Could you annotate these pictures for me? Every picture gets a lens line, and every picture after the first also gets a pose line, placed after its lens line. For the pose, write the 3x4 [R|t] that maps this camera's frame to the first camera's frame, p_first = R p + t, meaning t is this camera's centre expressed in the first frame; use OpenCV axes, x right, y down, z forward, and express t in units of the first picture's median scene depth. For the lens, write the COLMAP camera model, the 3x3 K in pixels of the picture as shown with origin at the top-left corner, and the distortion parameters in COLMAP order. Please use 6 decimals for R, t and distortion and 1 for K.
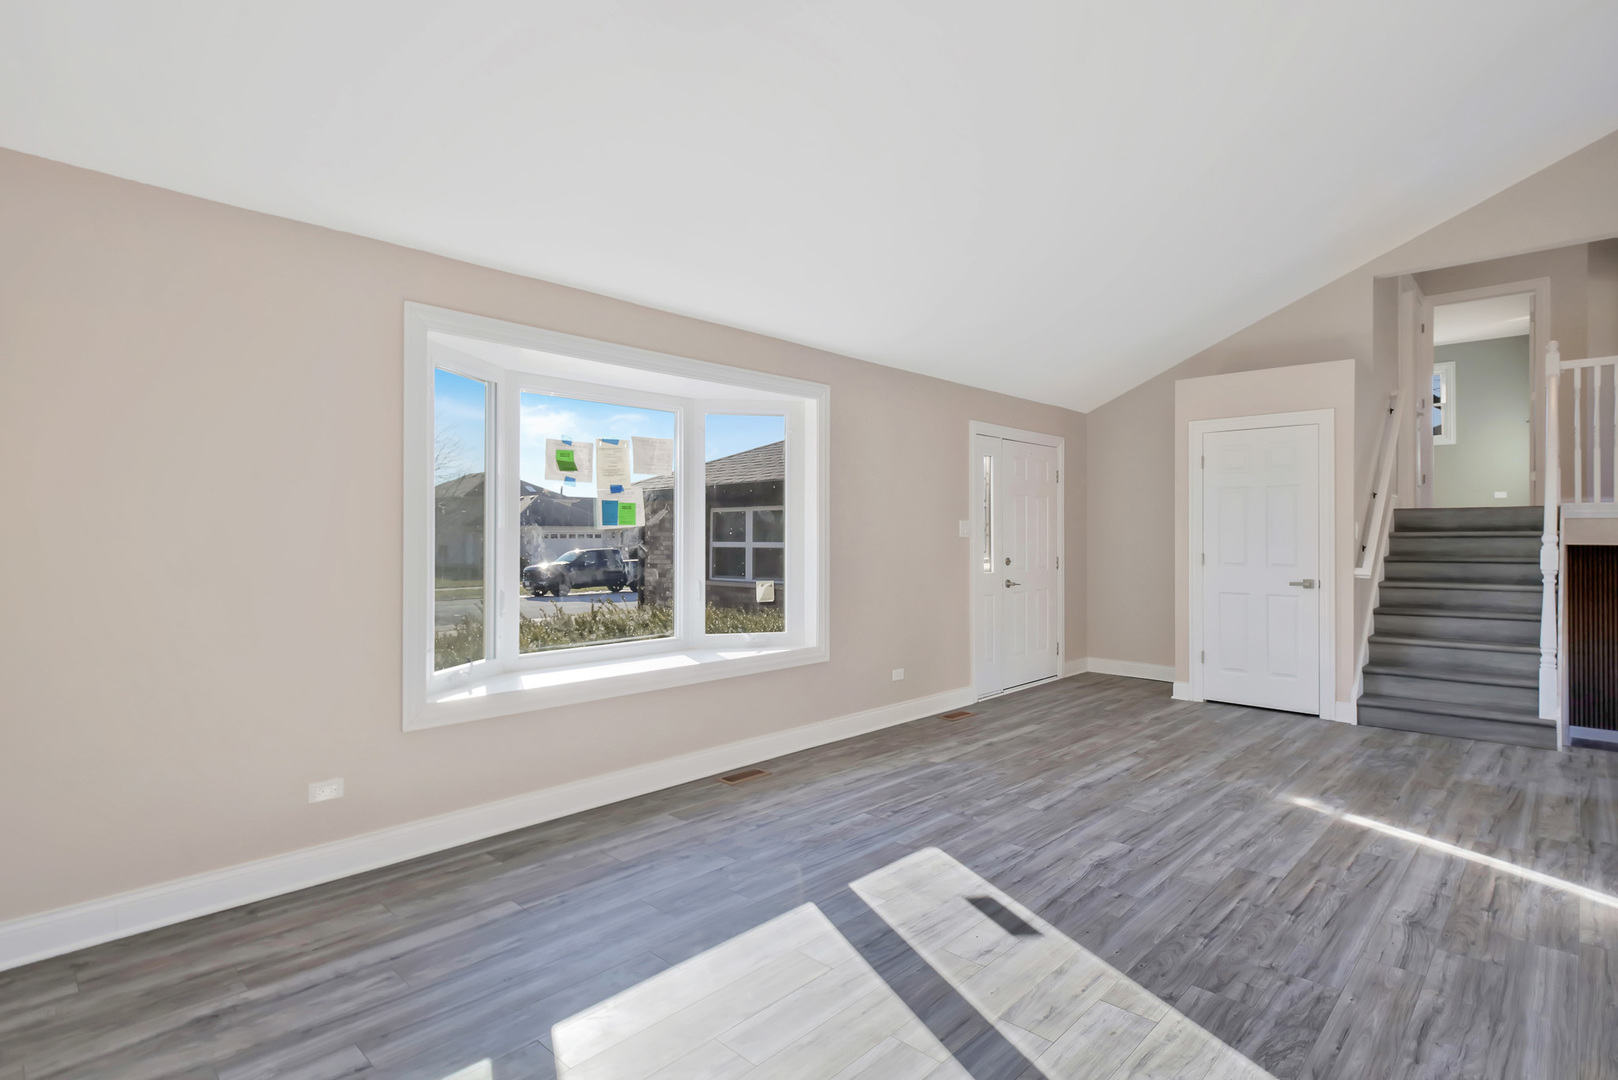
lens RADIAL K [[835.5, 0, 809.0], [0, 835.5, 540.0], [0, 0, 1]] dist [-0.000582, -0.006058]
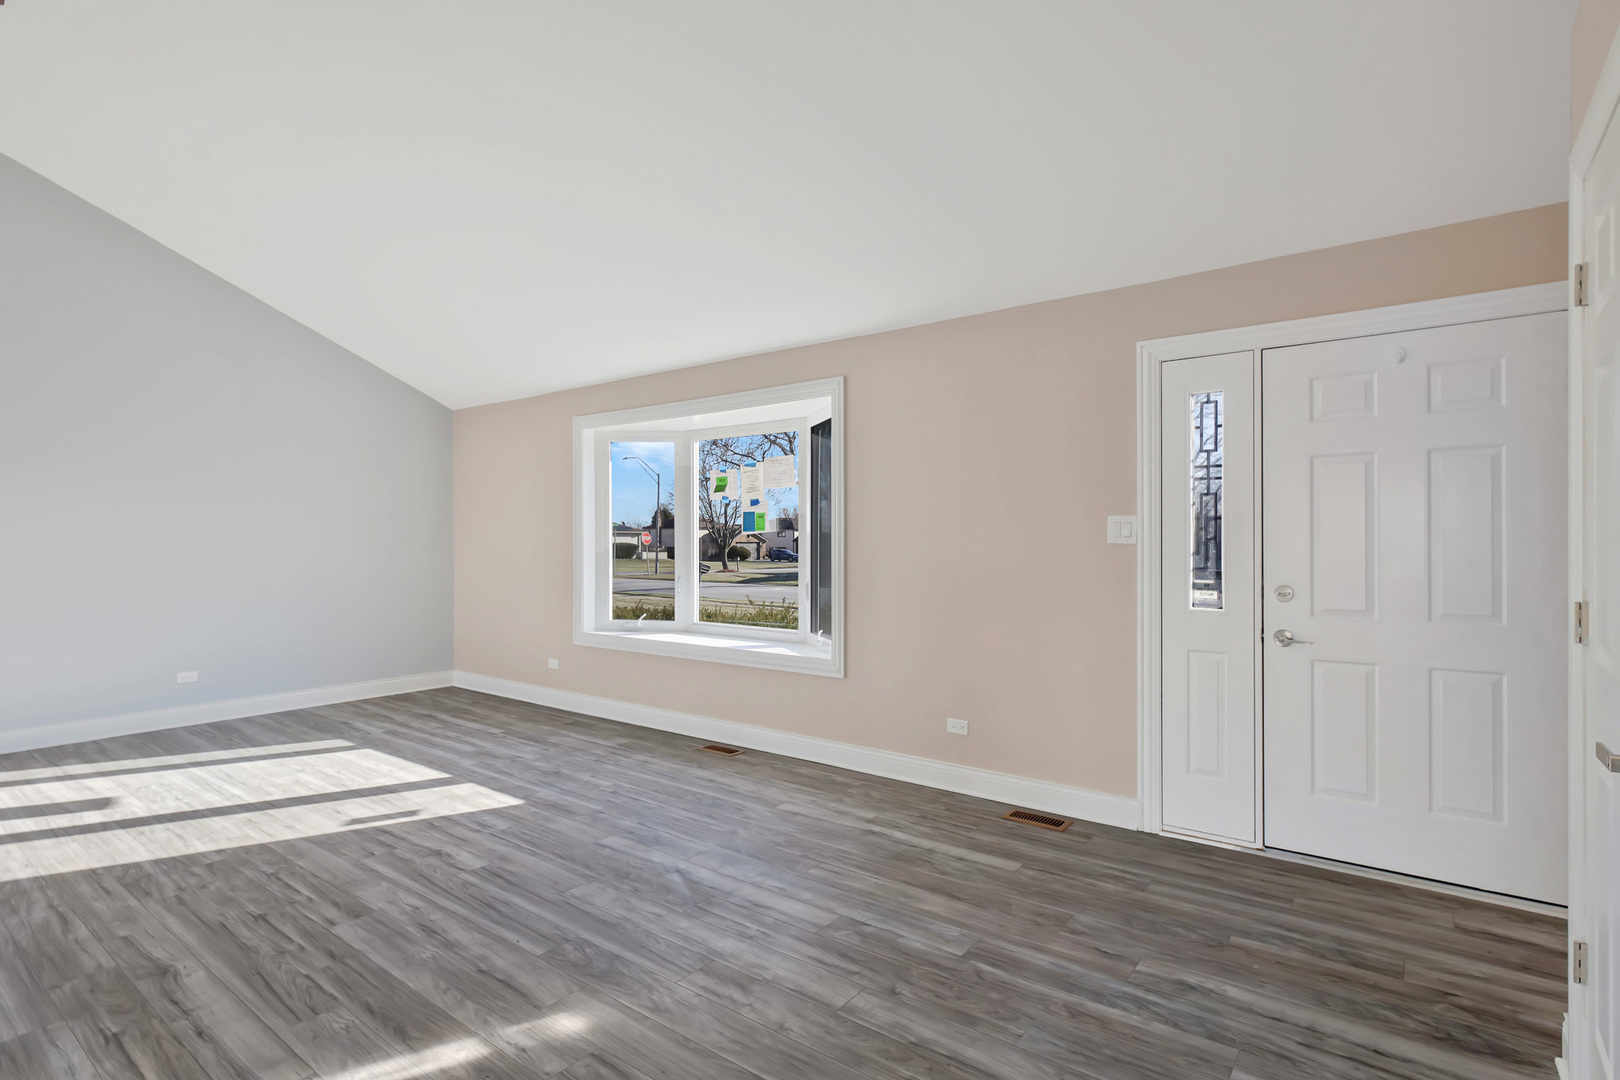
lens RADIAL K [[836.5, 0, 810.0], [0, 836.5, 540.0], [0, 0, 1]] dist [-0.000582, -0.006058]
pose [[0.078265, -0.003000, -0.996928, 1.482533], [-0.012935, 0.999908, -0.004024, -0.001352], [0.996849, 0.013210, 0.078219, 1.434816]]
